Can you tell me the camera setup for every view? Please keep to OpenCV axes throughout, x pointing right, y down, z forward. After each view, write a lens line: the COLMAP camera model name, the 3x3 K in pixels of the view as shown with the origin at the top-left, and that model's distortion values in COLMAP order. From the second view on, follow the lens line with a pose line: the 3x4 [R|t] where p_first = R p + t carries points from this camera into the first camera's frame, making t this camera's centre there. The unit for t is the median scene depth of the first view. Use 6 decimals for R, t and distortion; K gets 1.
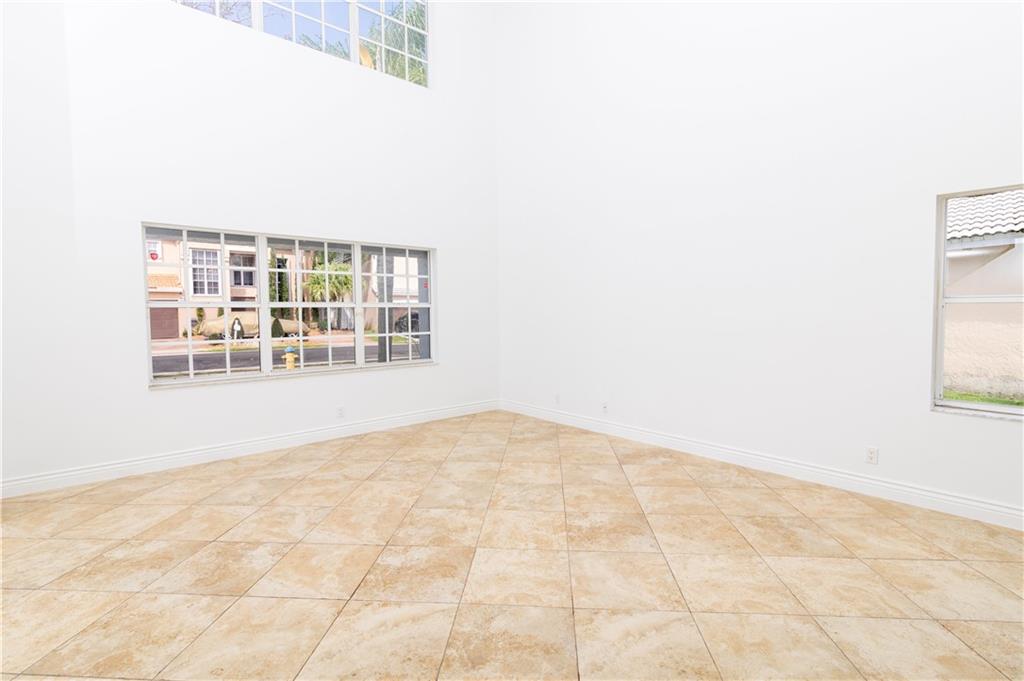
lens RADIAL K [[480.6, 0, 512.3], [0, 480.6, 338.4], [0, 0, 1]] dist [0.003000, 0.000086]
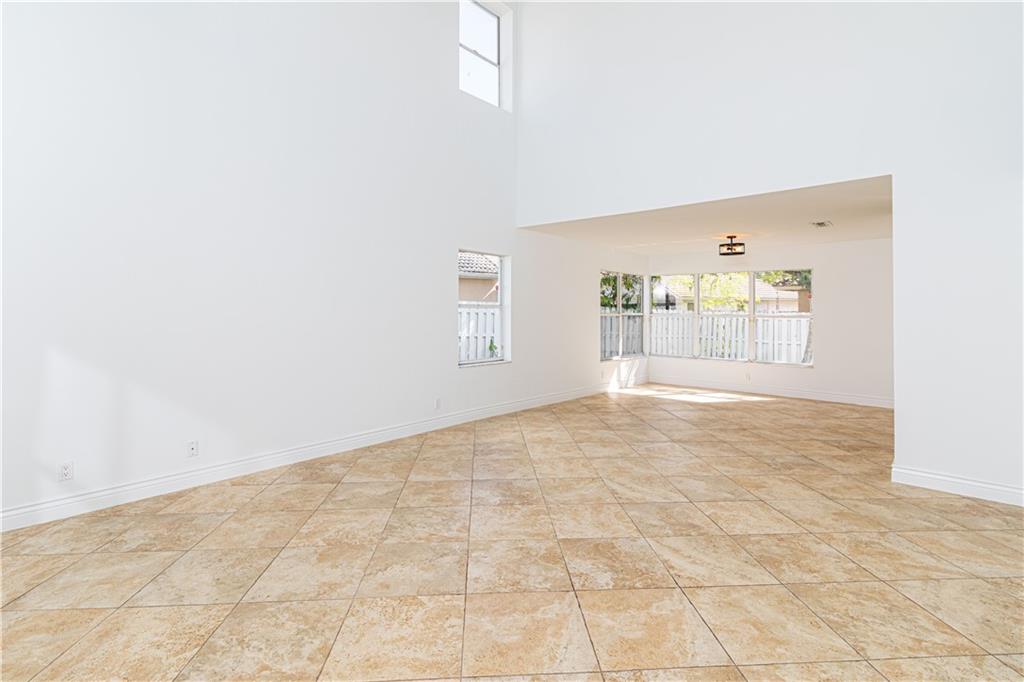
lens RADIAL K [[480.6, 0, 511.7], [0, 480.6, 337.9], [0, 0, 1]] dist [0.003000, 0.000086]
pose [[-0.131467, -0.048390, 0.990139, -1.073009], [0.051953, 0.997099, 0.055628, -0.063549], [-0.989958, 0.058754, -0.128571, 1.205788]]
